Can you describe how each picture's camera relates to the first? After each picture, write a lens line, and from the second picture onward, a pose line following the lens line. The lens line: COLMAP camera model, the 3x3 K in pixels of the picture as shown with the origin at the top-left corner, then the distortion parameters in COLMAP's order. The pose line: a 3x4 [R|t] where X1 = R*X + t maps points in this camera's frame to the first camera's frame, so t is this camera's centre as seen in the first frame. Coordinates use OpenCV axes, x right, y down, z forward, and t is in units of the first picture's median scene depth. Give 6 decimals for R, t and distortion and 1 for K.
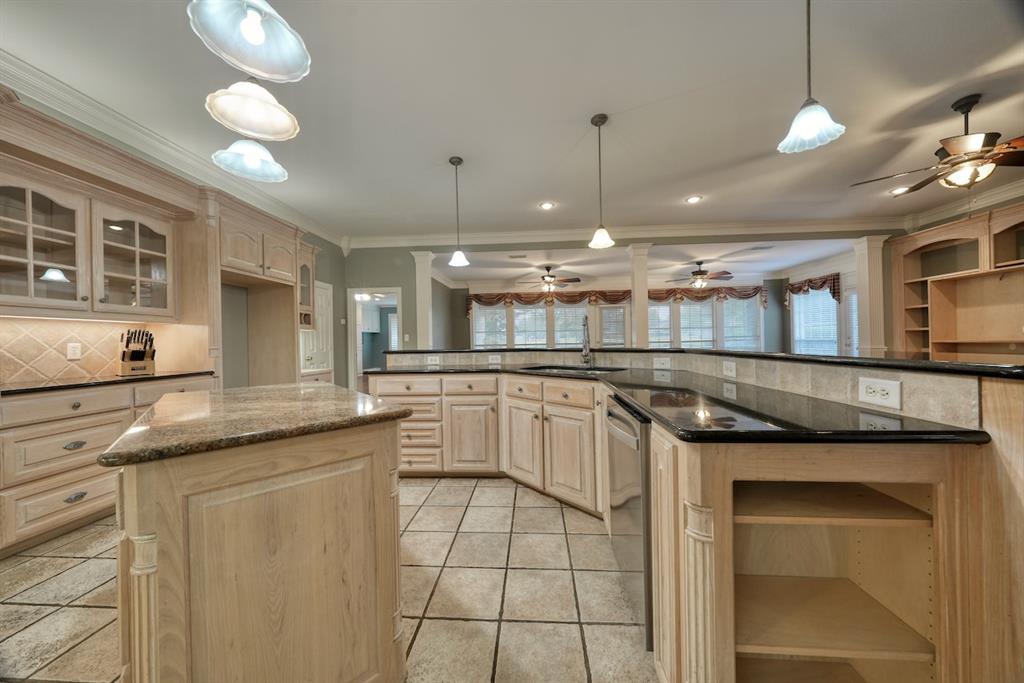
lens RADIAL K [[347.9, 0, 514.1], [0, 347.9, 340.8], [0, 0, 1]] dist [-0.000155, 0.000127]
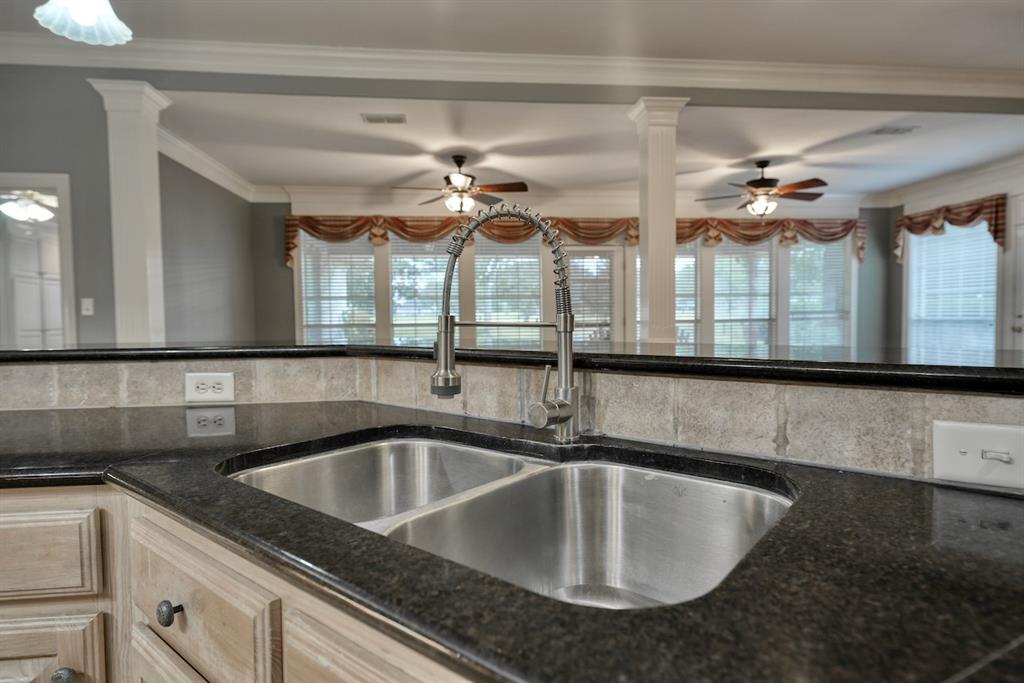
lens RADIAL K [[566.4, 0, 512.0], [0, 566.4, 341.5], [0, 0, 1]] dist [0.004105, 0.000707]
pose [[0.986647, 0.000332, 0.162874, 0.041917], [-0.007288, 0.999086, 0.042111, -0.000408], [-0.162712, -0.042735, 0.985748, 0.224409]]
